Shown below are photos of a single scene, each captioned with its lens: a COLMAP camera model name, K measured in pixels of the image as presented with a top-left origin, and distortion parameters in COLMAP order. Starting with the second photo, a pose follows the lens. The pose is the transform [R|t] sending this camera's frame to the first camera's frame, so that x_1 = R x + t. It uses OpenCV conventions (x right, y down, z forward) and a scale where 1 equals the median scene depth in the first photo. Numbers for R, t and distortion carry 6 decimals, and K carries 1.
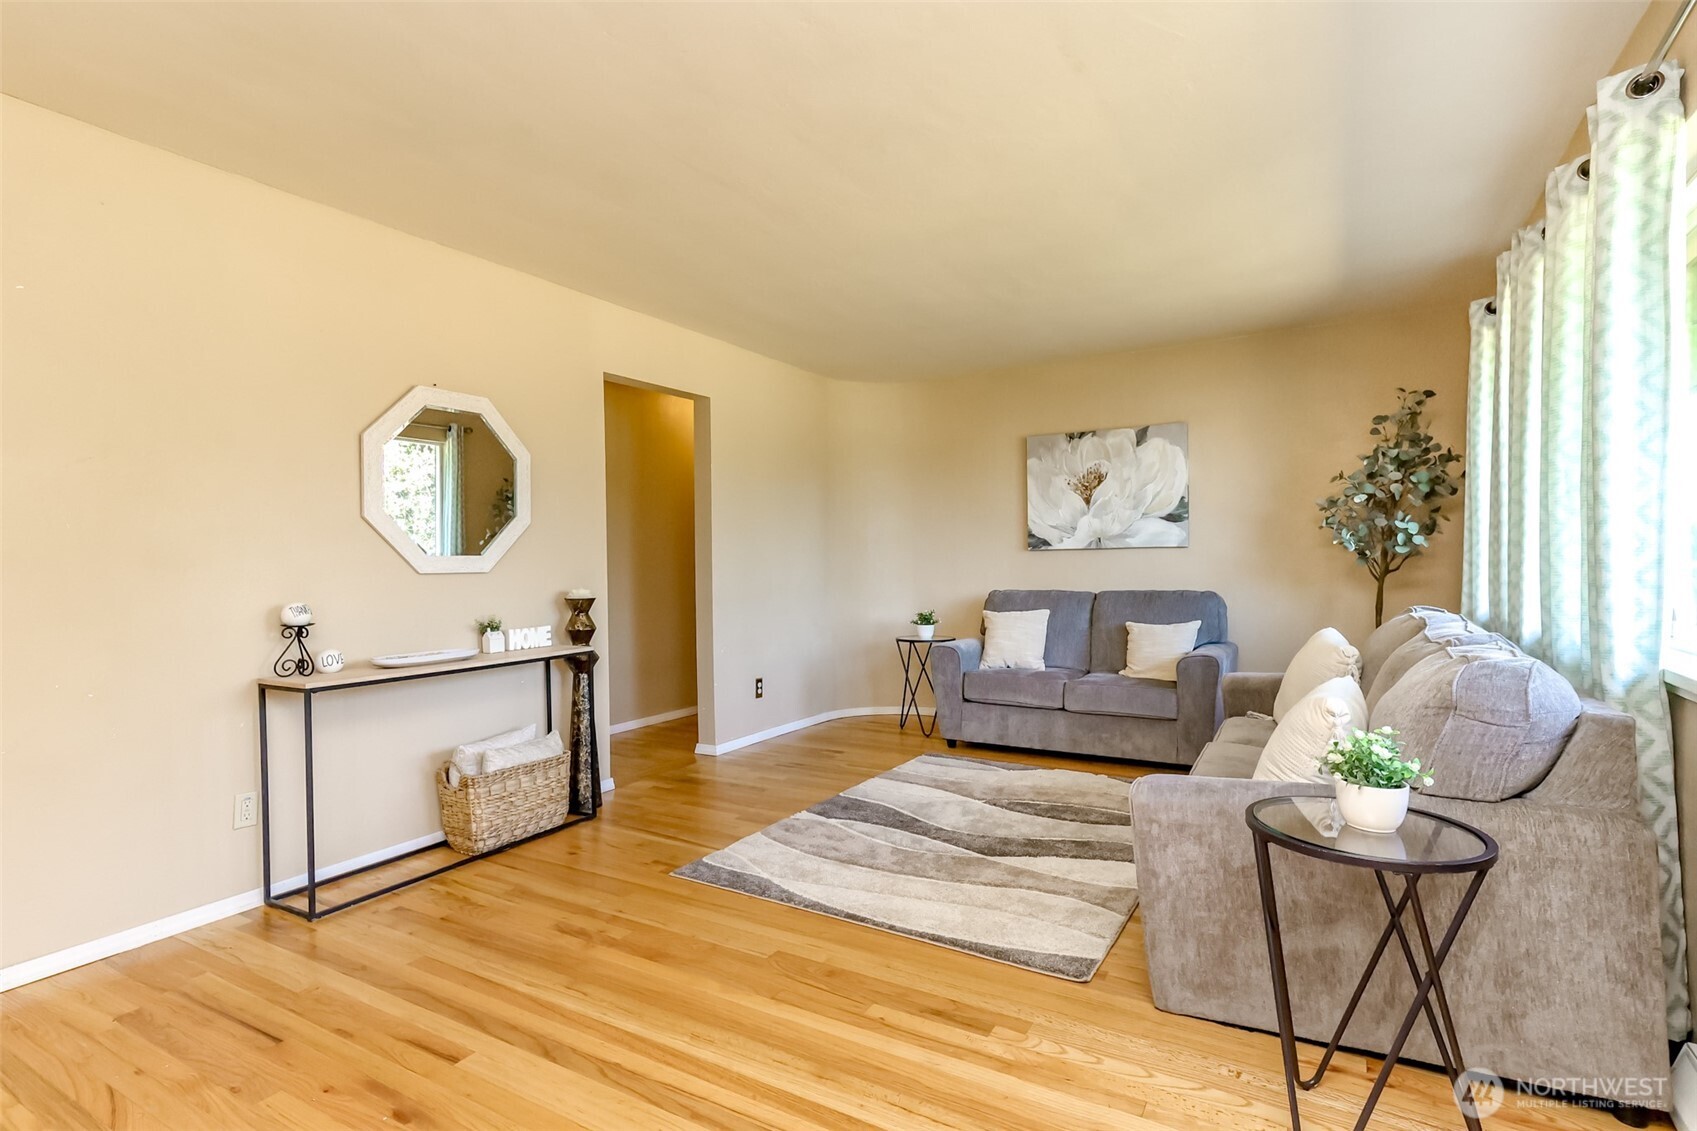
lens RADIAL K [[801.3, 0, 821.4], [0, 801.3, 563.3], [0, 0, 1]] dist [0.026531, 0.000144]
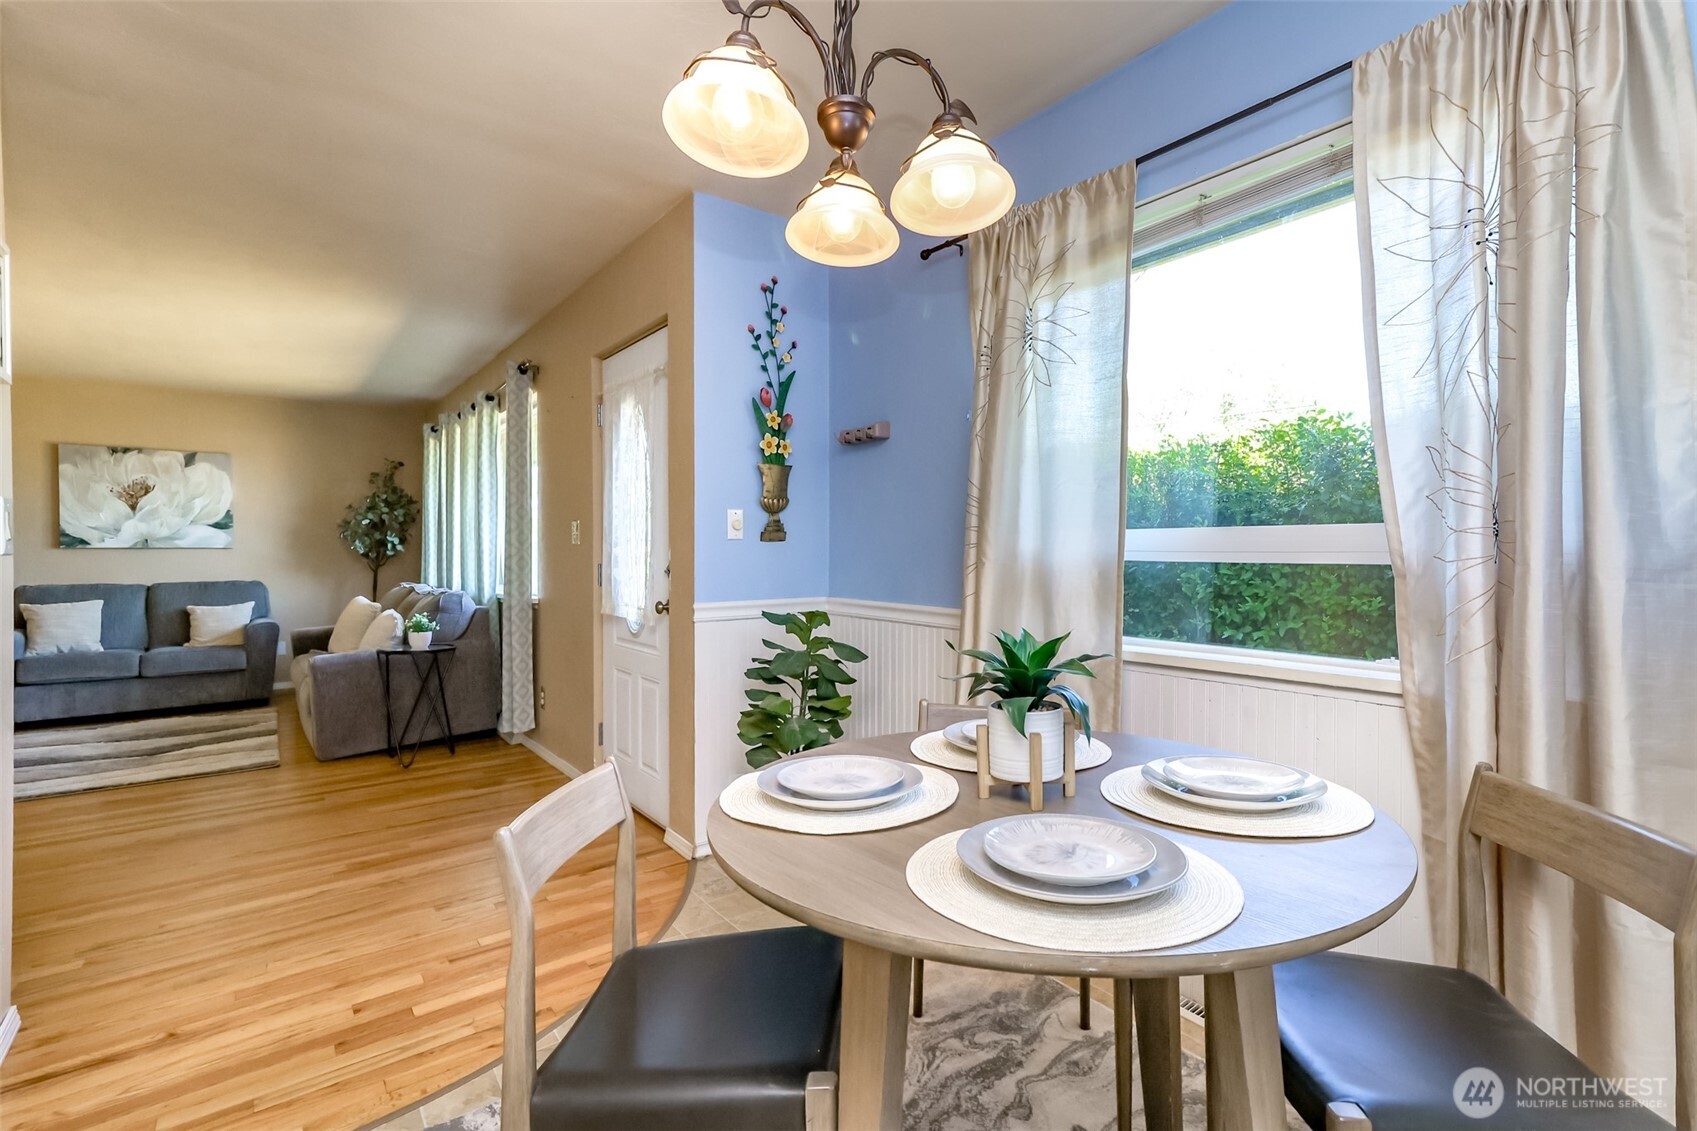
lens RADIAL K [[801.3, 0, 854.1], [0, 801.3, 562.9], [0, 0, 1]] dist [0.026531, 0.000144]
pose [[0.358790, 0.002509, 0.933415, -0.447953], [0.001188, 0.999994, -0.003145, 0.009496], [-0.933418, 0.002237, 0.358785, -0.454327]]
